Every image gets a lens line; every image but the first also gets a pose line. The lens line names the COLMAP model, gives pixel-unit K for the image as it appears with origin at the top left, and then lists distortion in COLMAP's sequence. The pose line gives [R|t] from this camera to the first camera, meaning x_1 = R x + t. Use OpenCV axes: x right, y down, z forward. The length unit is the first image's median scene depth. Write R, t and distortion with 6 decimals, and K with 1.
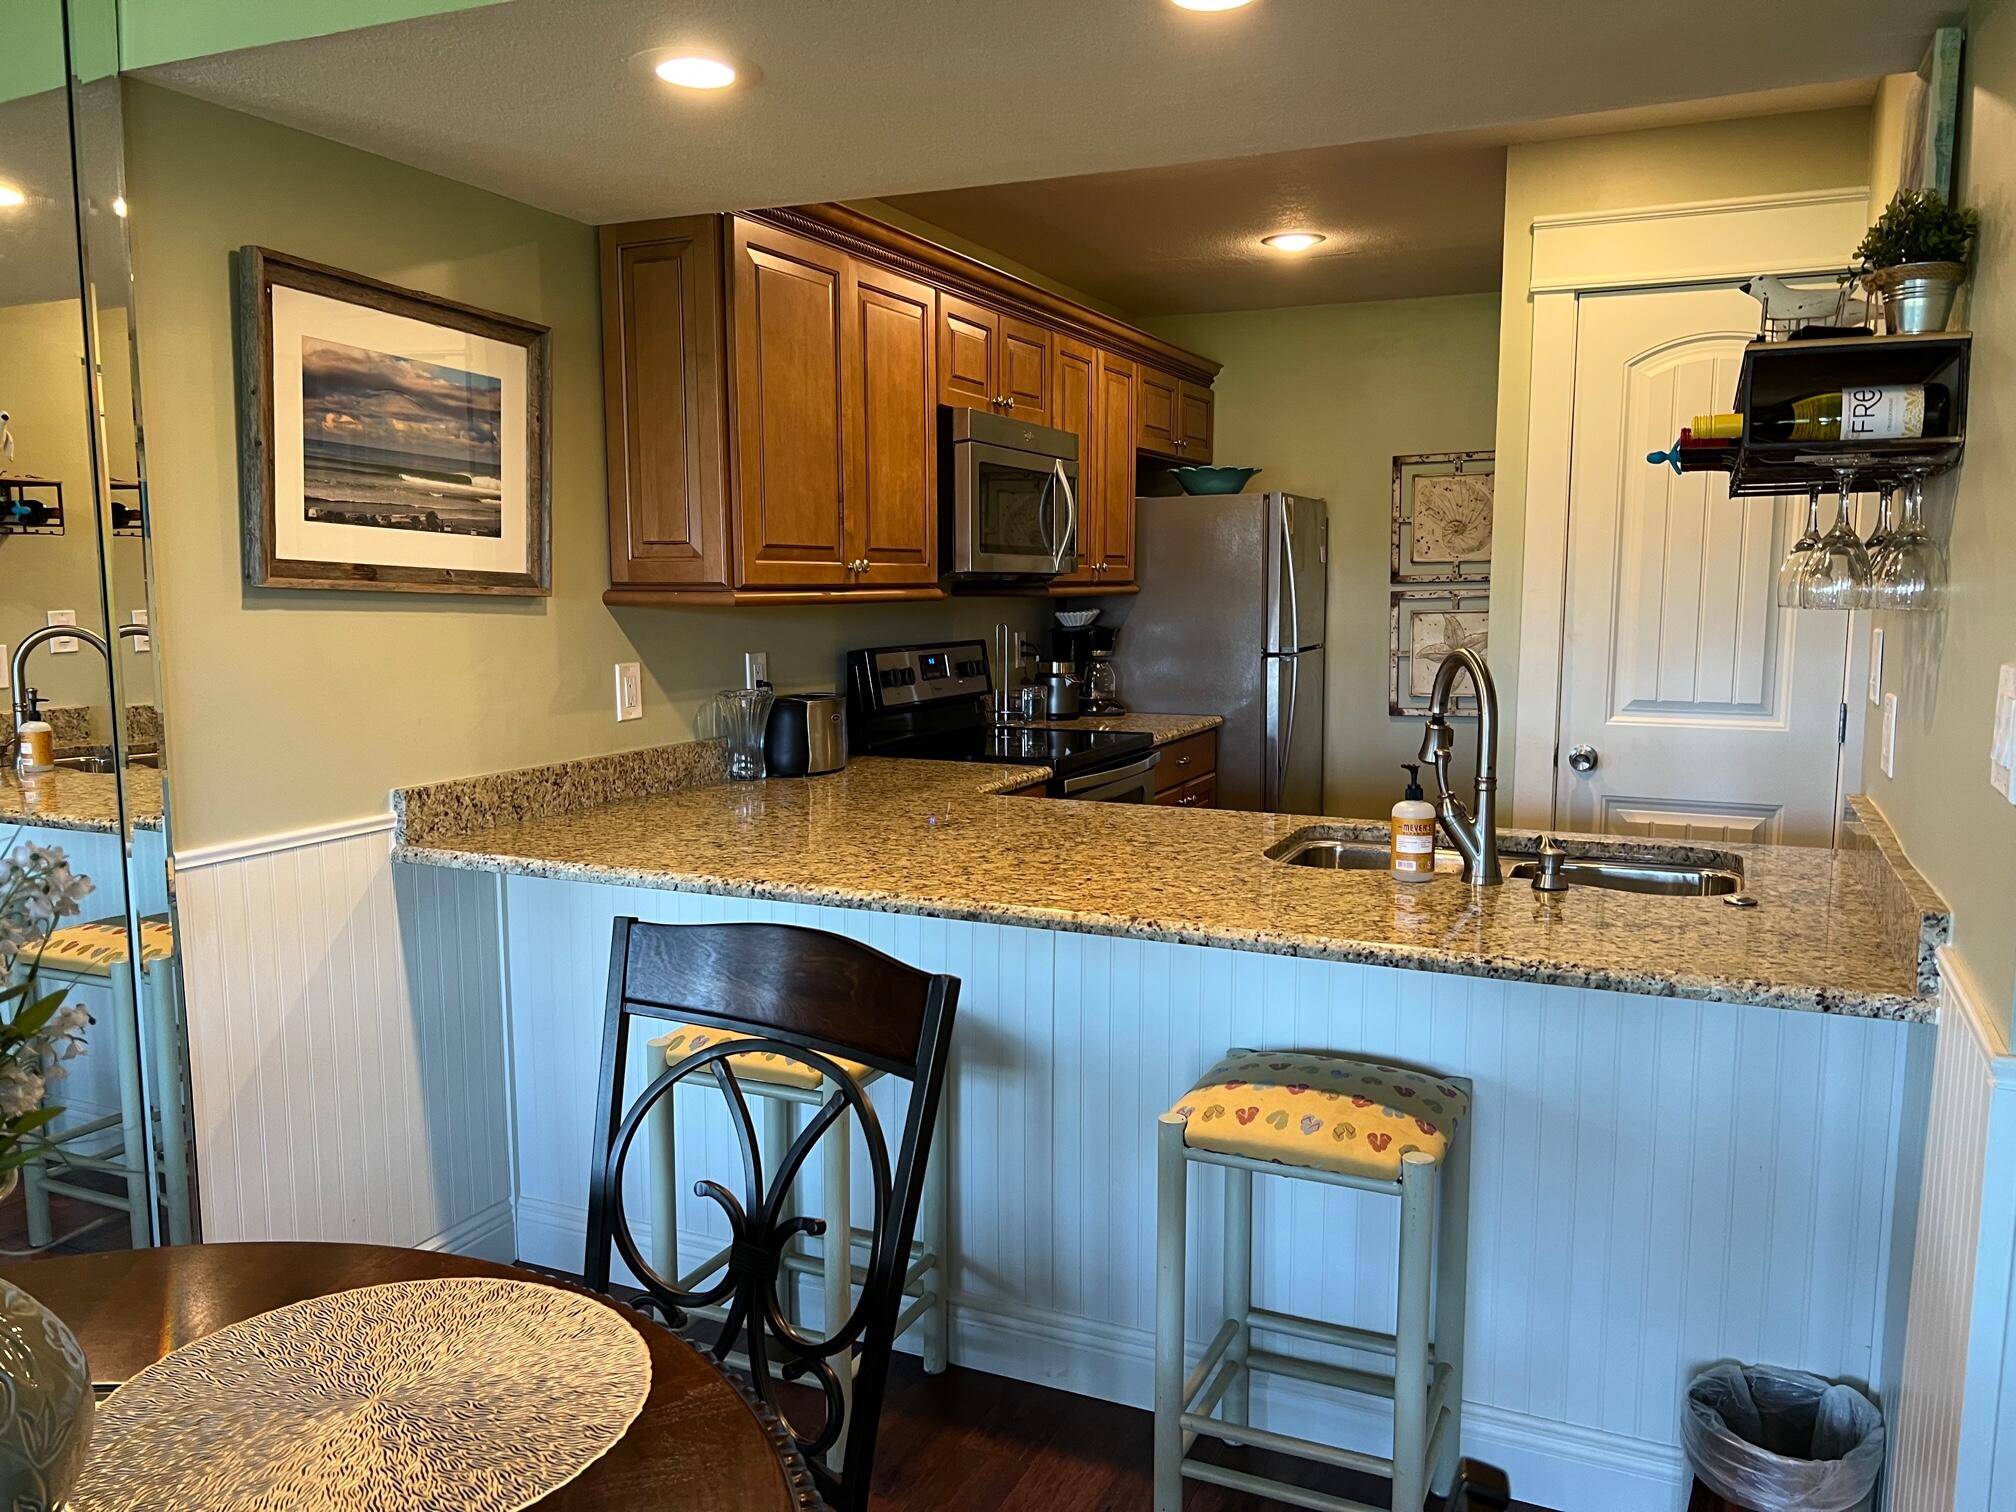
lens RADIAL K [[1514.2, 0, 1019.8], [0, 1514.2, 756.5], [0, 0, 1]] dist [0.041605, -0.058953]
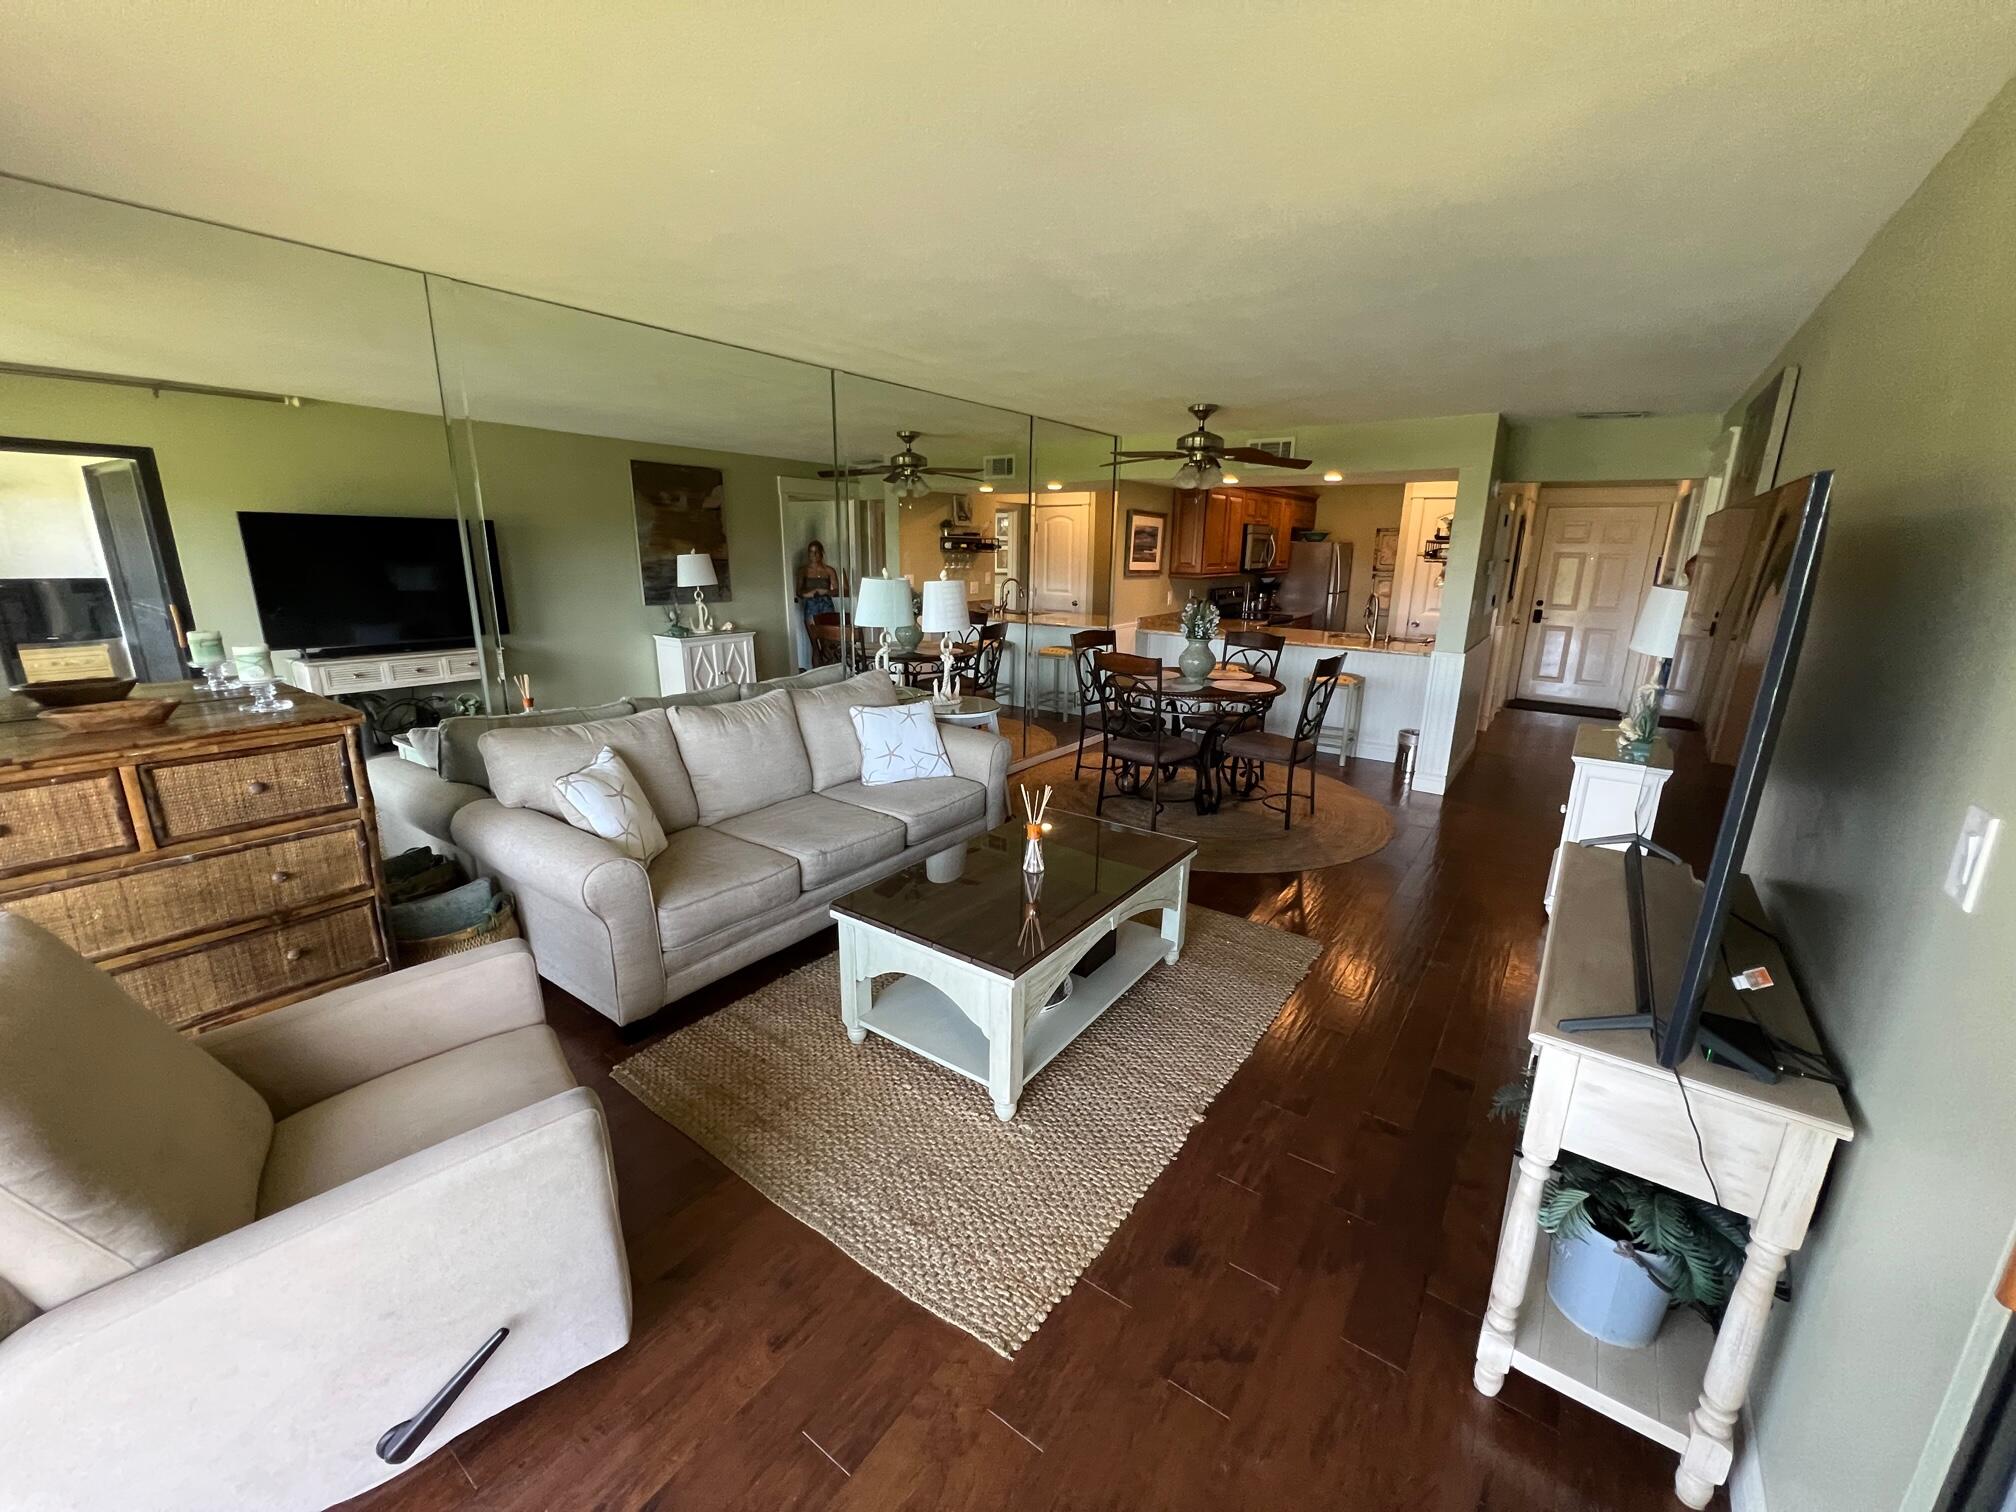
lens RADIAL K [[802.0, 0, 1038.9], [0, 802.0, 749.4], [0, 0, 1]] dist [0.009240, 0.000158]
pose [[0.984631, 0.060436, -0.163859, -0.230629], [-0.038140, 0.989982, 0.135947, 0.085086], [0.170433, -0.127608, 0.977072, -1.306822]]
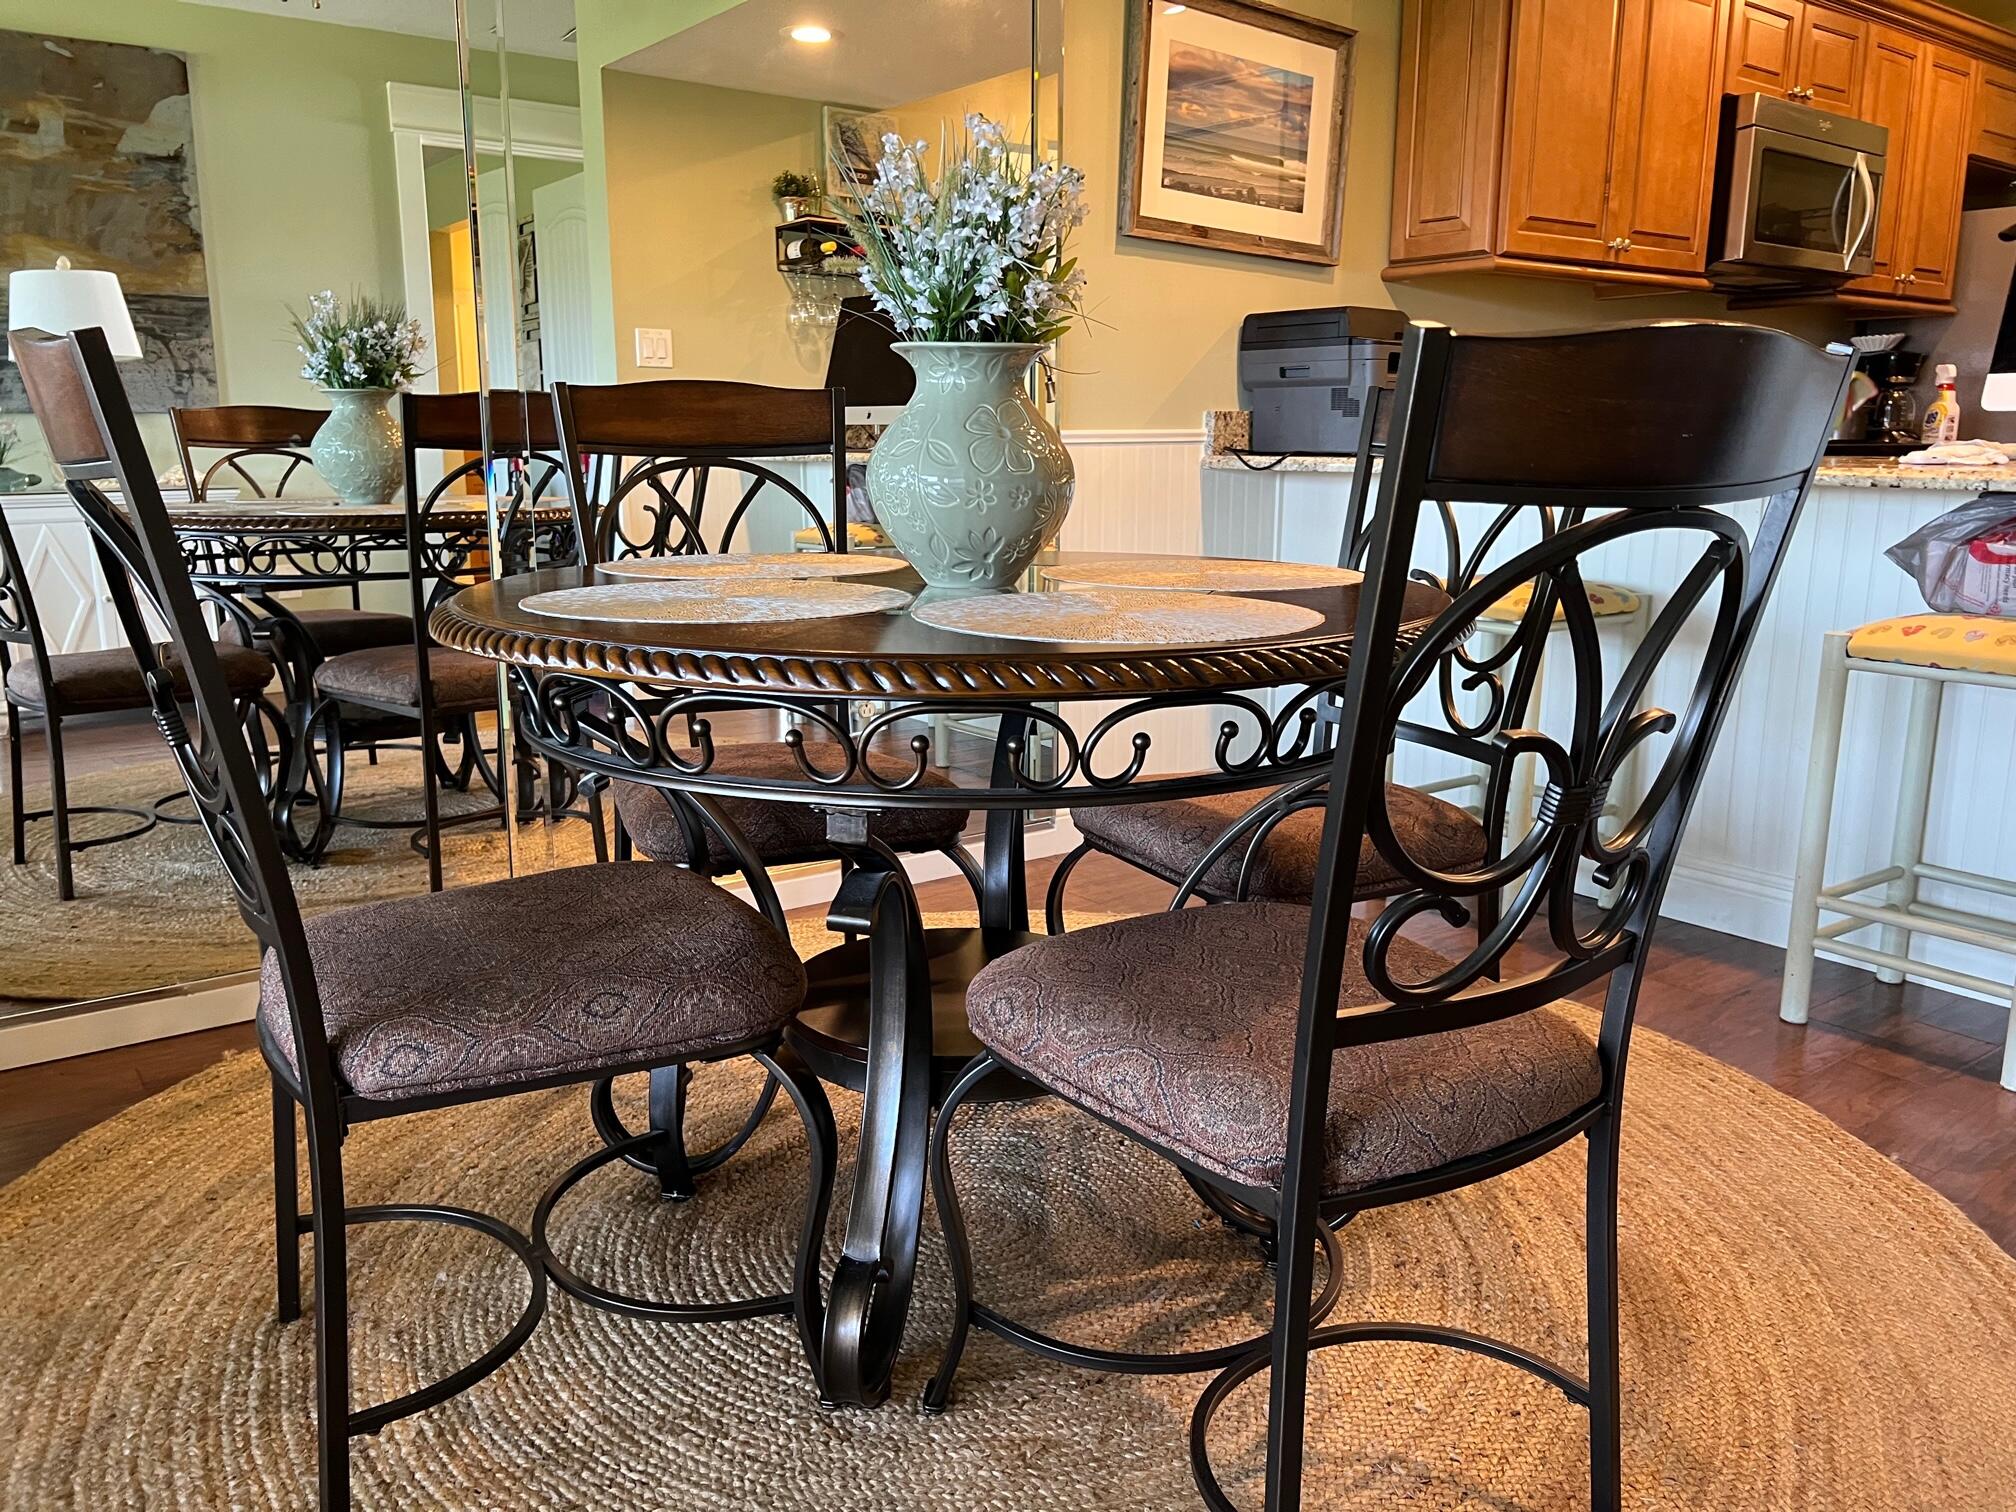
lens RADIAL K [[1514.2, 0, 1002.6], [0, 1514.2, 730.0], [0, 0, 1]] dist [0.041605, -0.058953]
pose [[0.872125, 0.098912, -0.479181, 0.069002], [-0.060602, 0.993649, 0.094811, 0.151818], [0.485516, -0.053648, 0.872580, -0.187768]]
